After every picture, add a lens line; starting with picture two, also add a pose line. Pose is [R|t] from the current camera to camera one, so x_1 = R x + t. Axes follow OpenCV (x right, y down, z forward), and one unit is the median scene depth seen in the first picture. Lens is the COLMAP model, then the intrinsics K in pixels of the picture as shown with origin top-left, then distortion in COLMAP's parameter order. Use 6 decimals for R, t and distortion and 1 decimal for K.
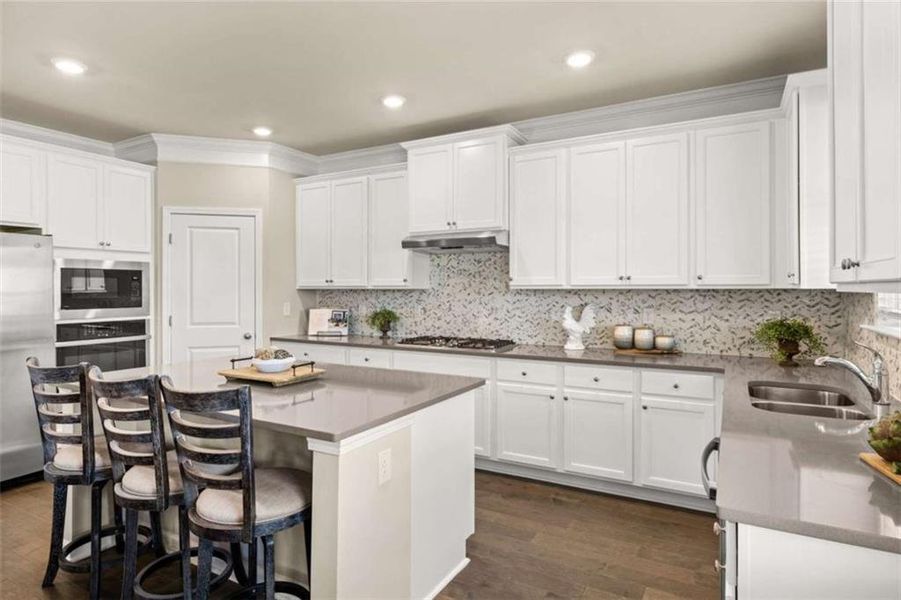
lens RADIAL K [[457.3, 0, 450.4], [0, 457.3, 288.3], [0, 0, 1]] dist [-0.000459, -0.000032]
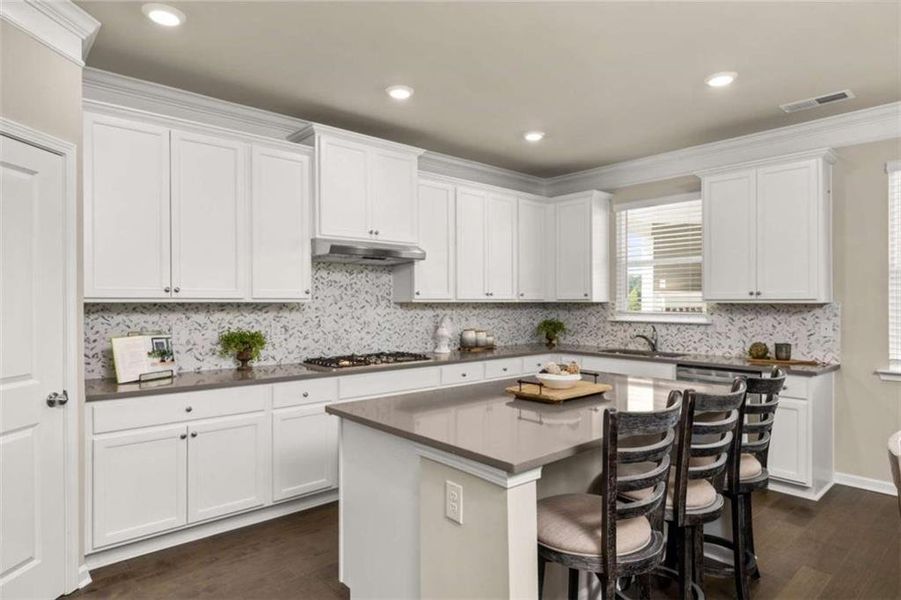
lens RADIAL K [[498.1, 0, 450.5], [0, 498.1, 300.0], [0, 0, 1]] dist [0.002473, 0.000609]
pose [[0.389791, 0.003432, 0.920897, -0.797905], [-0.001084, 0.999994, -0.003269, -0.000324], [-0.920903, 0.000276, 0.389792, 0.414864]]
